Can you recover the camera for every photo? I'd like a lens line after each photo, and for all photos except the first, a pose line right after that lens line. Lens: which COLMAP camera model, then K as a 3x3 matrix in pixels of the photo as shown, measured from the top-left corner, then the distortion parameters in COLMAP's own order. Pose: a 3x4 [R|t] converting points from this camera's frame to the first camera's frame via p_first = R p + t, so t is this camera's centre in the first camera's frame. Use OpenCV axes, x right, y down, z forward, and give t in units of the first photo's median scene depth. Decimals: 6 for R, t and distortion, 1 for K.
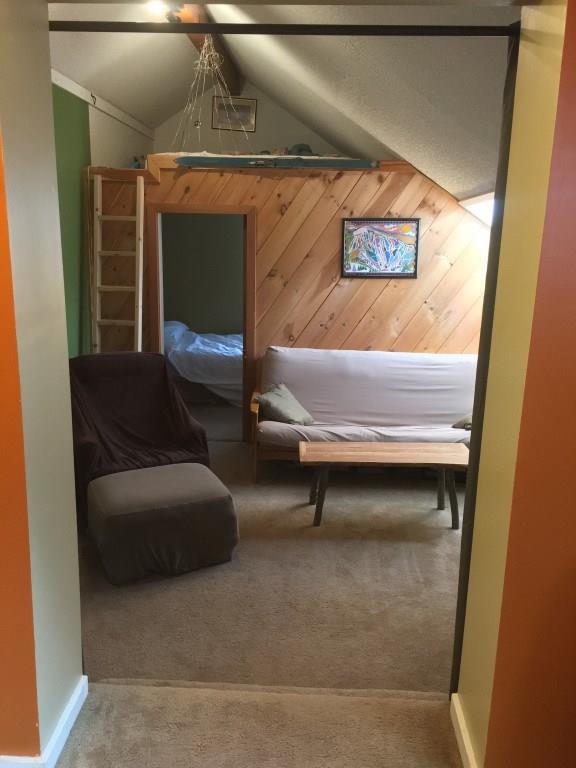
lens RADIAL K [[664.6, 0, 290.3], [0, 664.6, 386.3], [0, 0, 1]] dist [0.051935, -0.024339]
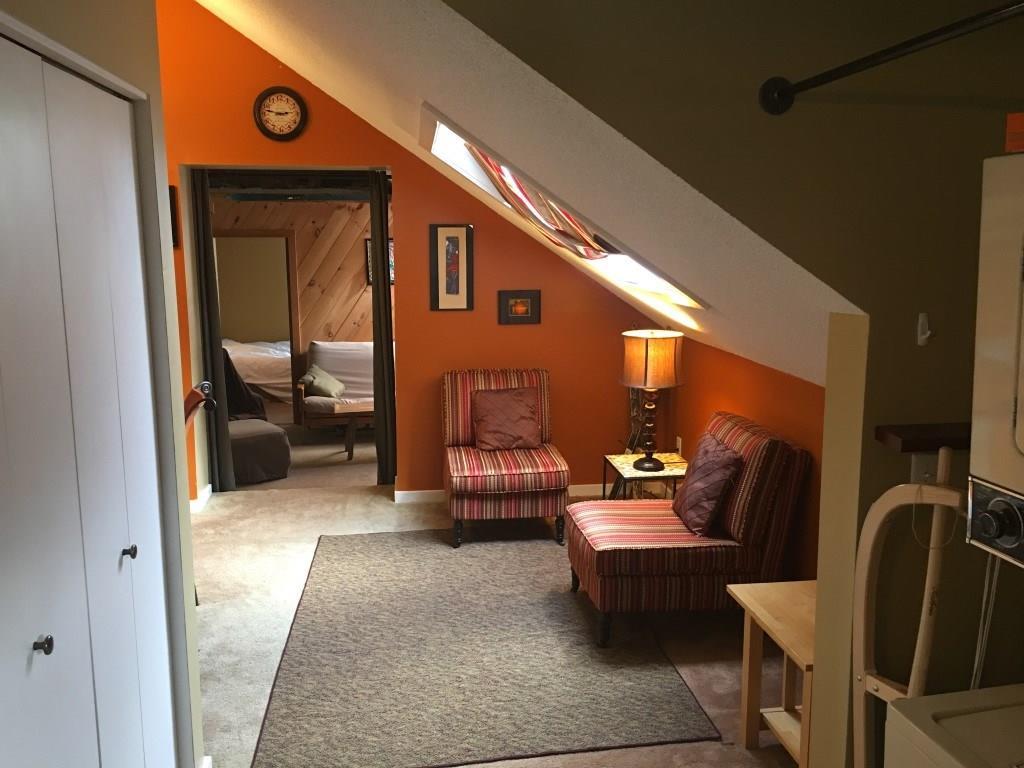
lens RADIAL K [[886.1, 0, 513.9], [0, 886.1, 381.8], [0, 0, 1]] dist [0.051935, -0.024339]
pose [[0.984478, -0.048583, 0.168651, 0.057067], [0.059467, 0.996420, -0.060096, 0.139478], [-0.165127, 0.069192, 0.983842, -0.698340]]
